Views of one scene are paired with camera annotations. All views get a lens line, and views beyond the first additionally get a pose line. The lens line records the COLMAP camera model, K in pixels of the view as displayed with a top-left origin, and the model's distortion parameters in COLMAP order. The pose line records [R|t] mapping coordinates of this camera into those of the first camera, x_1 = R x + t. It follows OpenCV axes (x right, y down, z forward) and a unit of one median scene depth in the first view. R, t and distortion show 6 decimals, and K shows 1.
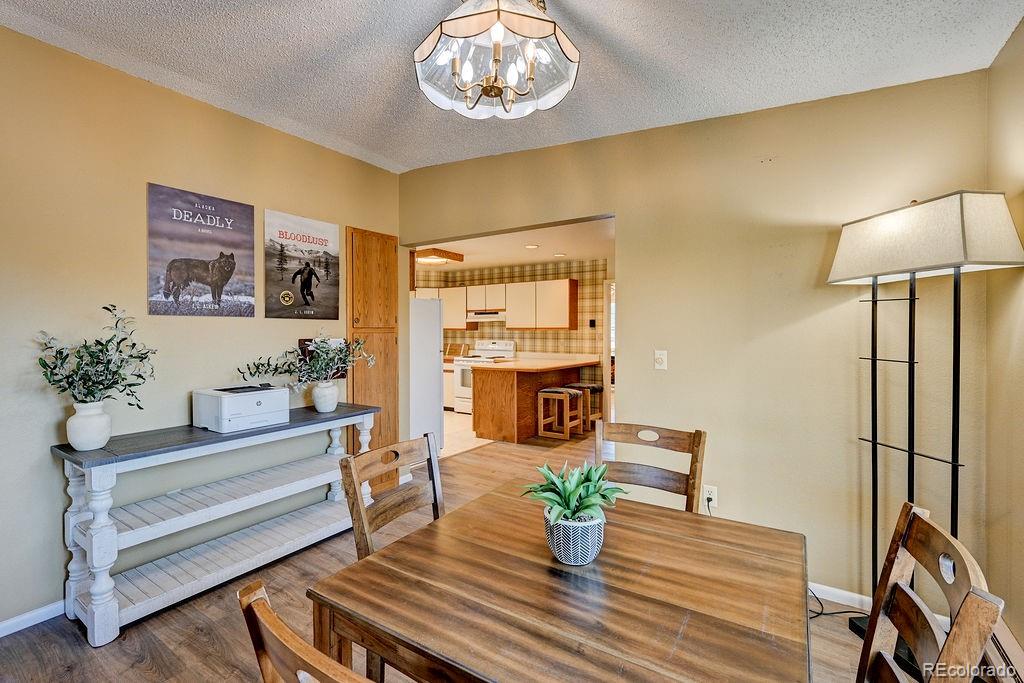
lens RADIAL K [[437.0, 0, 508.8], [0, 437.0, 336.2], [0, 0, 1]] dist [-0.000003, -0.000030]
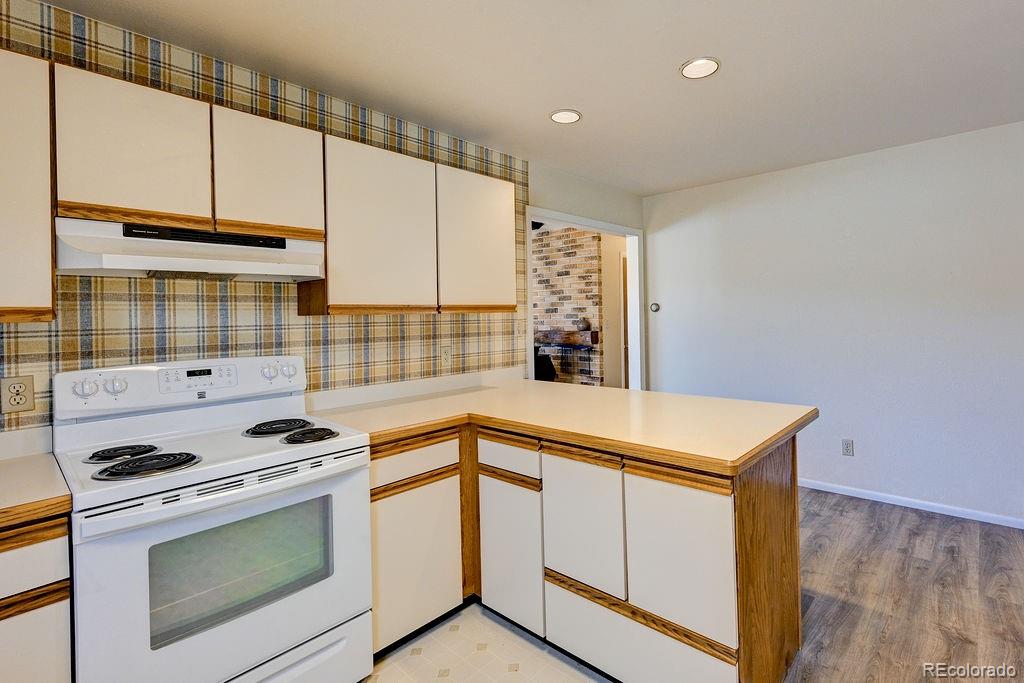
lens RADIAL K [[500.3, 0, 544.5], [0, 500.3, 314.5], [0, 0, 1]] dist [0.000117, 0.000007]
pose [[0.135213, -0.003058, 0.990812, -0.660167], [0.027062, 0.999634, -0.000608, -0.023121], [-0.990447, 0.026895, 0.135246, 1.935623]]
